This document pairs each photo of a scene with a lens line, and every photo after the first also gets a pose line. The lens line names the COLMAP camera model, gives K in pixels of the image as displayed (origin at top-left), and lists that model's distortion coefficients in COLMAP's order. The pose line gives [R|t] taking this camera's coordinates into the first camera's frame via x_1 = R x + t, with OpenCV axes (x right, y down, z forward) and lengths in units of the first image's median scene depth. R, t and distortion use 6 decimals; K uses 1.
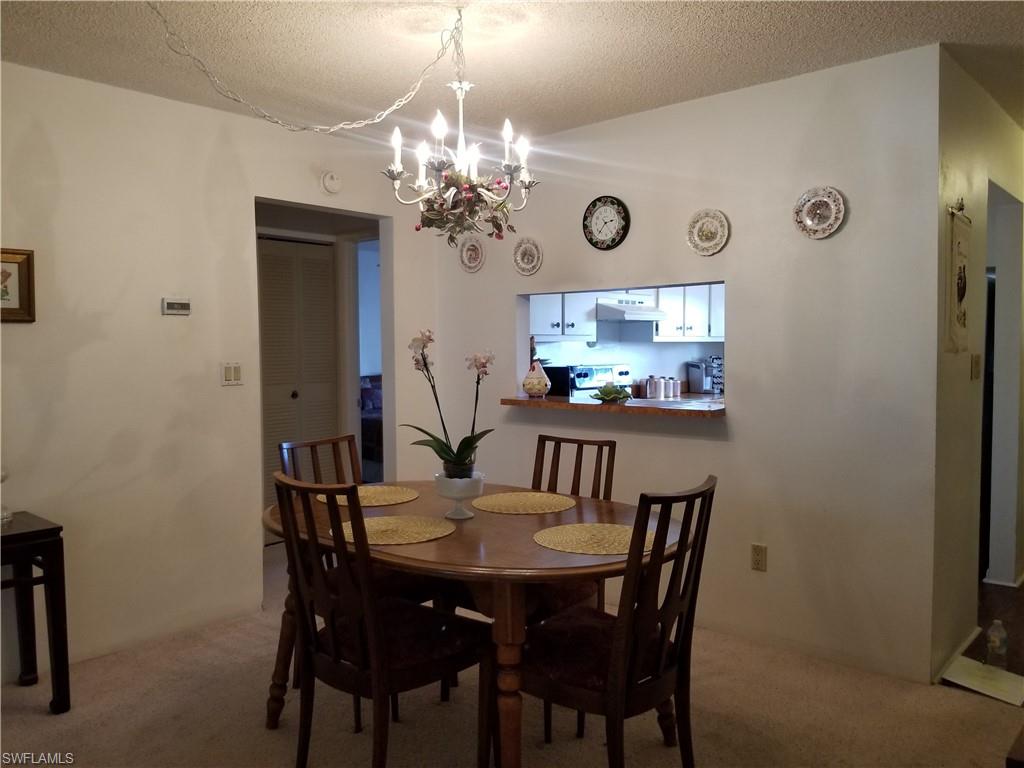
lens RADIAL K [[788.5, 0, 512.4], [0, 788.5, 383.2], [0, 0, 1]] dist [0.010147, -0.003828]
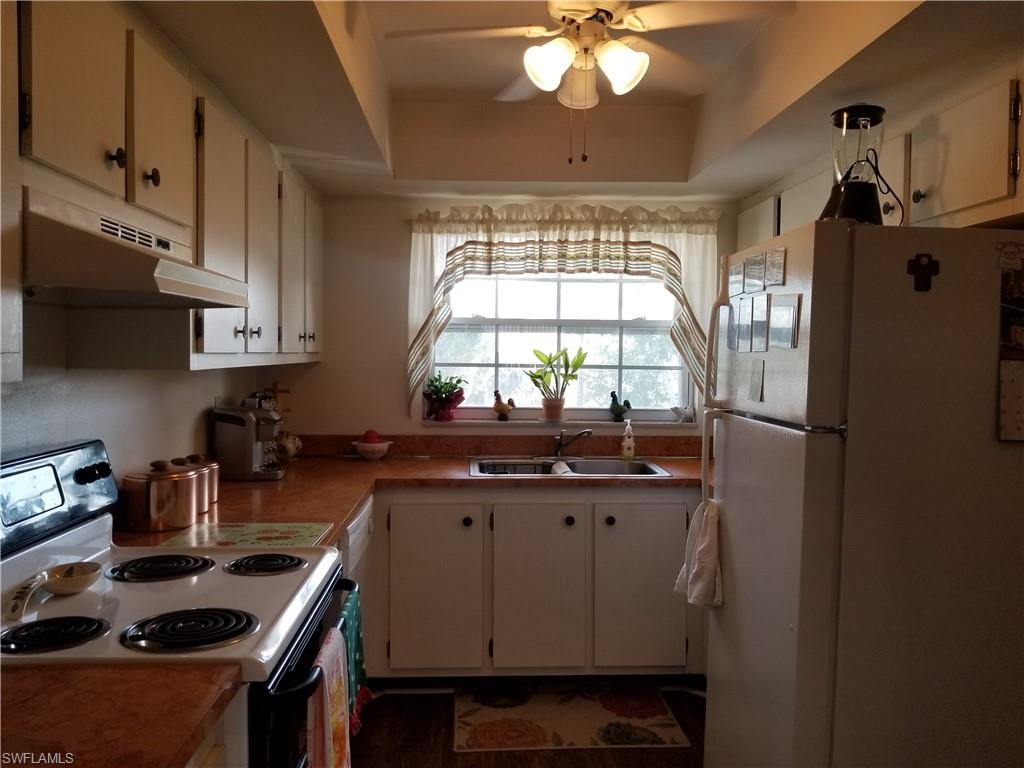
lens RADIAL K [[788.5, 0, 512.6], [0, 788.5, 382.3], [0, 0, 1]] dist [0.010147, -0.003828]
pose [[0.710107, -0.012466, 0.703983, 0.040186], [0.019218, 0.999814, -0.001680, -0.043333], [-0.703831, 0.014723, 0.710215, 0.652419]]
